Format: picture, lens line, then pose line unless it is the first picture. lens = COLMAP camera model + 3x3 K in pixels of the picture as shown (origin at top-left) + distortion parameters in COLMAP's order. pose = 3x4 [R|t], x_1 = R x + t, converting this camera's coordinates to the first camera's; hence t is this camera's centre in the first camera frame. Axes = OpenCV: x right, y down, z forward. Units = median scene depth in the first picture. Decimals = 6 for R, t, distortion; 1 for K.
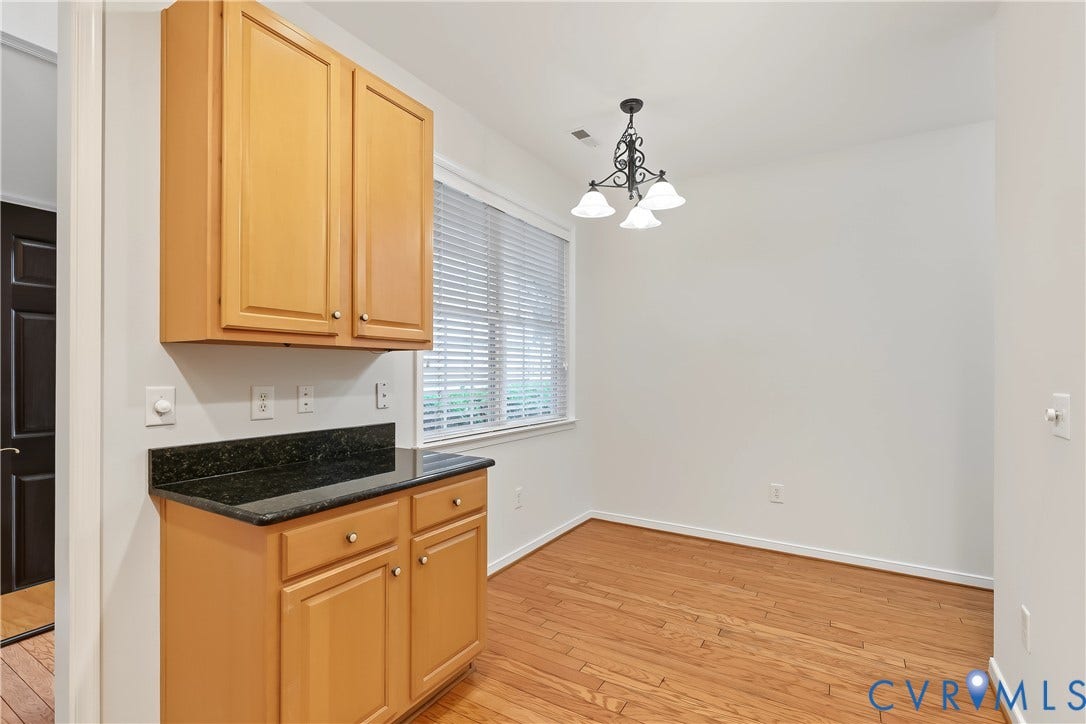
lens RADIAL K [[511.3, 0, 542.8], [0, 511.3, 367.0], [0, 0, 1]] dist [0.000289, -0.000069]
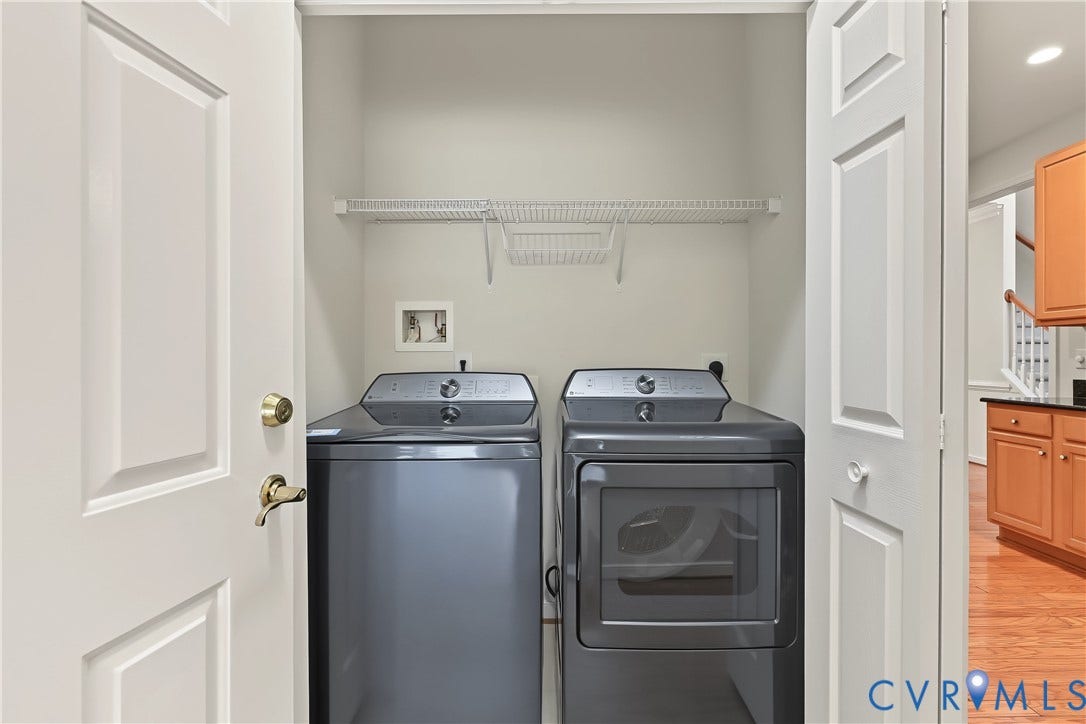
lens RADIAL K [[511.3, 0, 543.2], [0, 511.3, 357.0], [0, 0, 1]] dist [0.000289, -0.000069]
pose [[-0.856413, -0.000077, -0.516291, 1.777878], [0.002037, 0.999992, -0.003527, 0.062891], [0.516287, -0.004073, -0.856406, 1.387965]]
